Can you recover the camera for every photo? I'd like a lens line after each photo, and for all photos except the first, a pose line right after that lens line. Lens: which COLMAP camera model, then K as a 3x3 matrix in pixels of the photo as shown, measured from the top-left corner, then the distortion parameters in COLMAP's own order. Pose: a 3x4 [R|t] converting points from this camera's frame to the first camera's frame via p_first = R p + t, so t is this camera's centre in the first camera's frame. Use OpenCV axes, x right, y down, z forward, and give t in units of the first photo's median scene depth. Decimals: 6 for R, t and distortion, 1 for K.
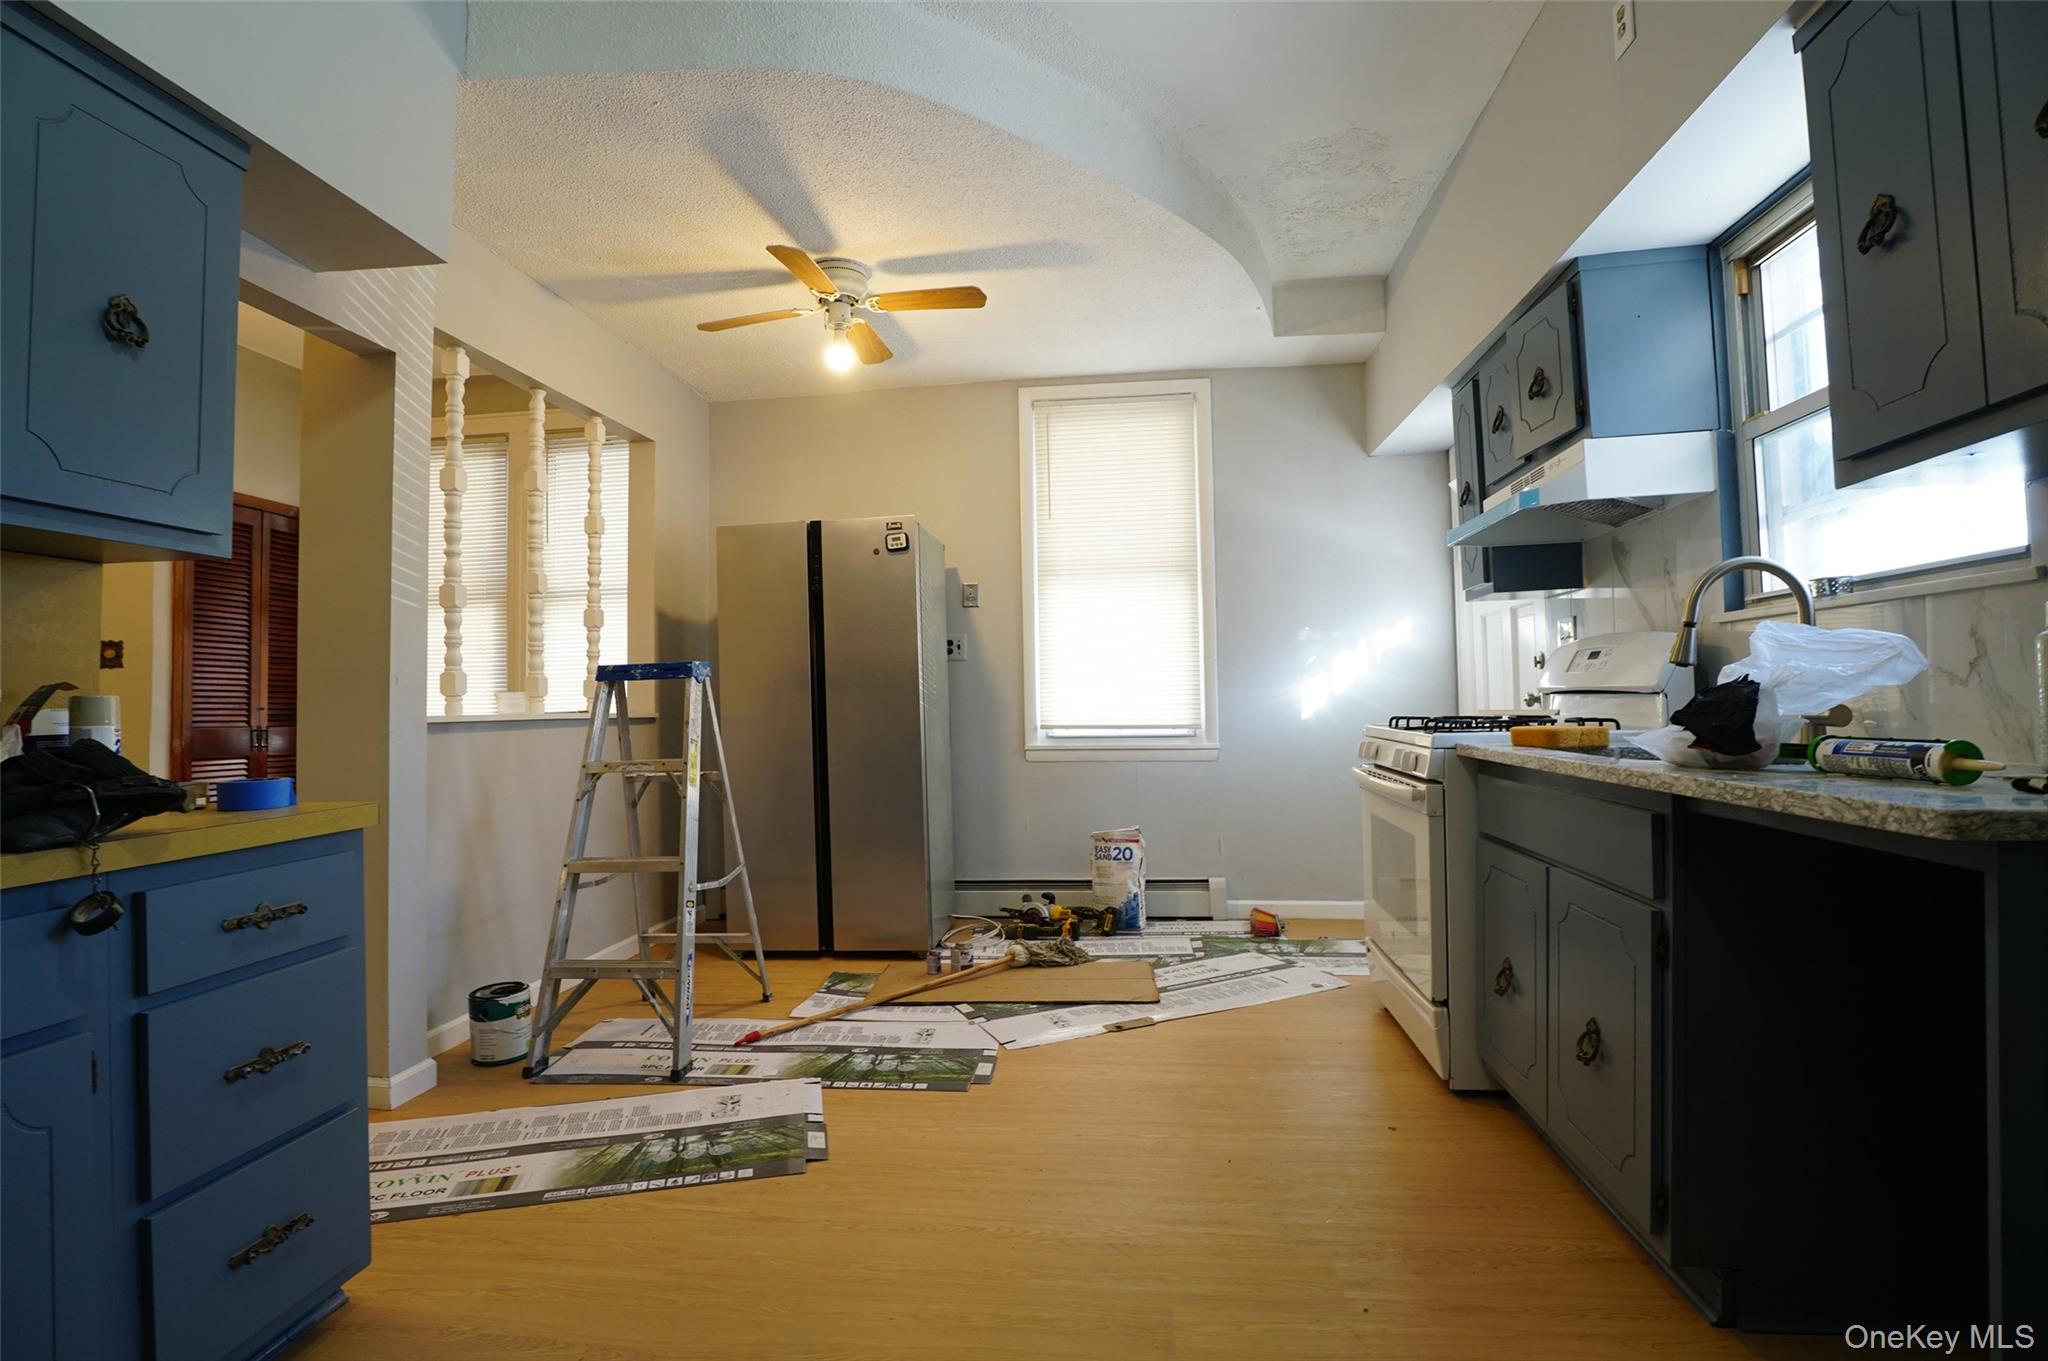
lens RADIAL K [[988.7, 0, 1011.8], [0, 988.7, 683.8], [0, 0, 1]] dist [-0.046620, 0.009925]
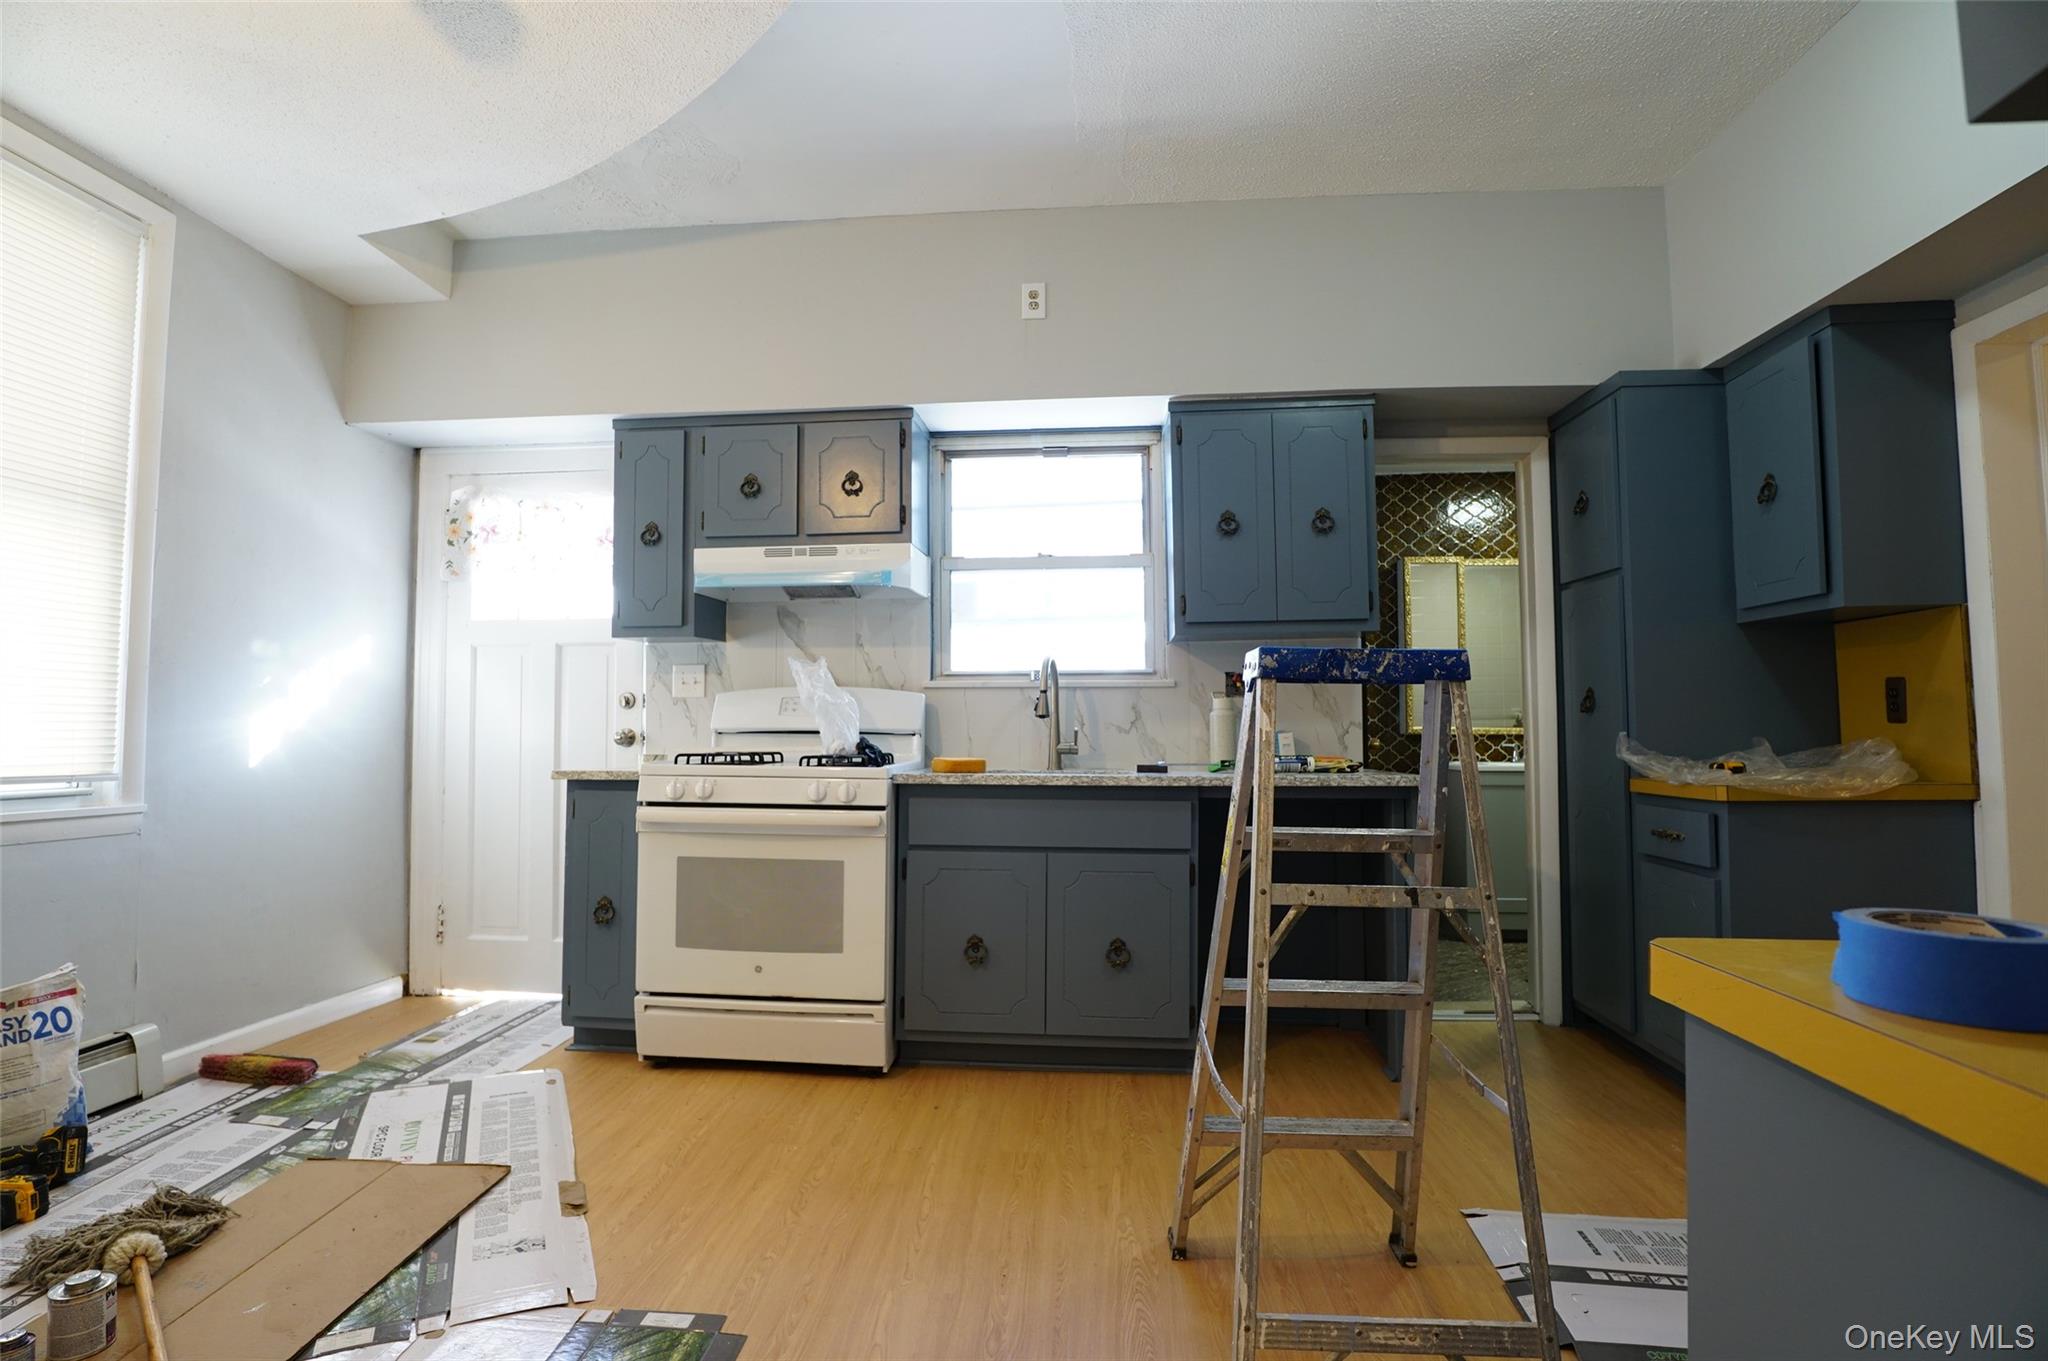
lens RADIAL K [[988.7, 0, 1011.8], [0, 988.7, 683.8], [0, 0, 1]] dist [-0.046620, 0.009925]
pose [[-0.045172, 0.067544, 0.996693, -0.425152], [-0.019445, 0.997463, -0.068478, 0.017517], [-0.998790, -0.022474, -0.043744, 0.514912]]
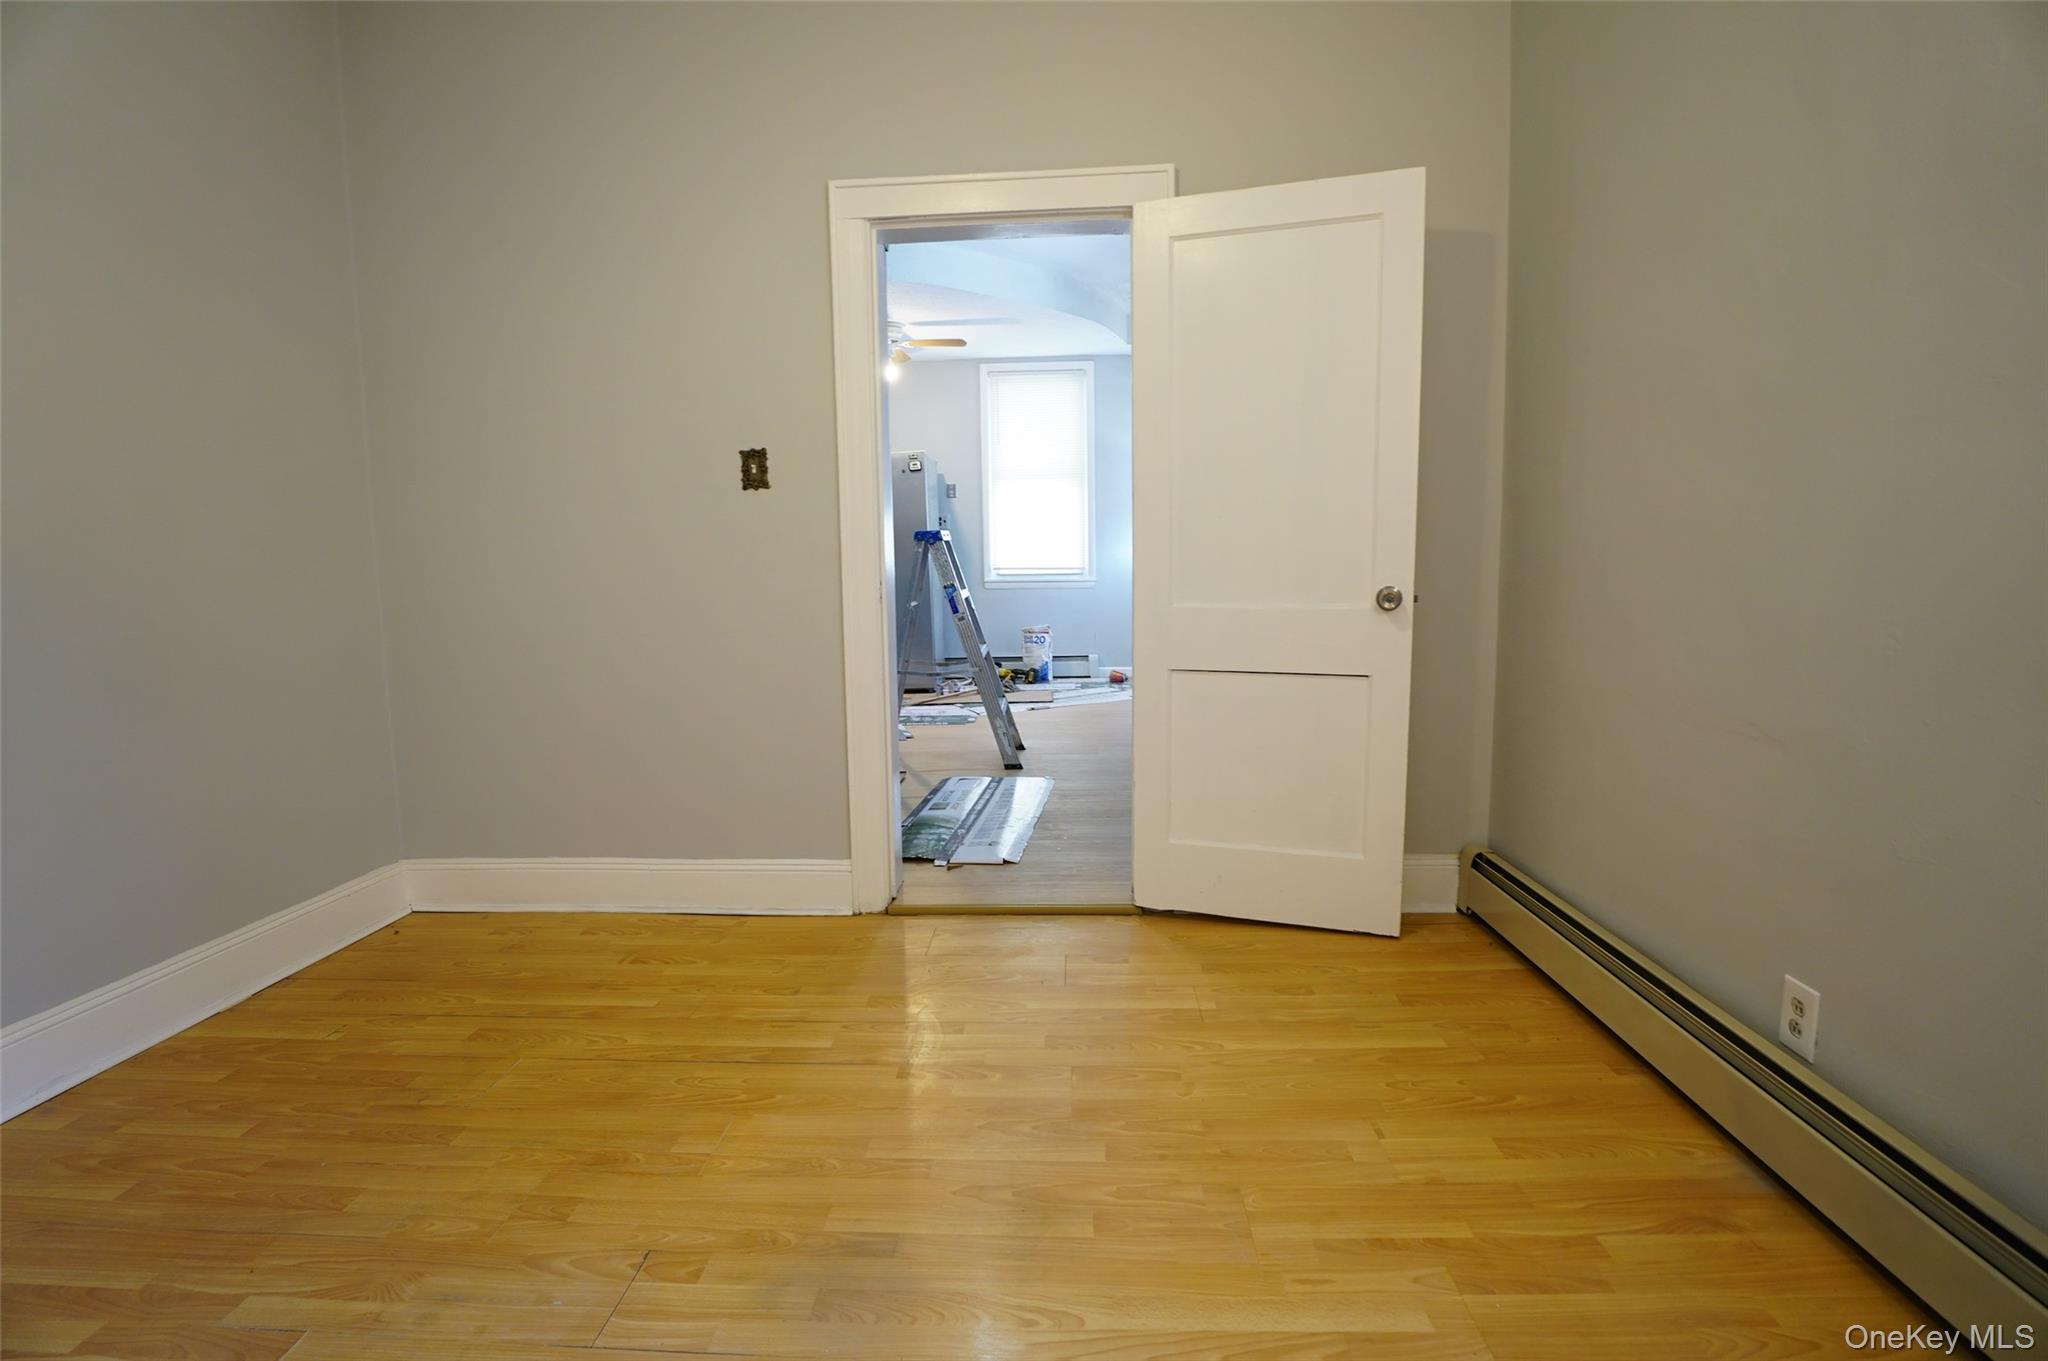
lens RADIAL K [[988.7, 0, 1011.8], [0, 988.7, 683.8], [0, 0, 1]] dist [-0.046620, 0.009925]
pose [[0.997866, -0.008661, 0.064717, -0.055133], [-0.001977, 0.986701, 0.162532, -0.040784], [-0.065264, -0.162314, 0.984579, -0.776387]]
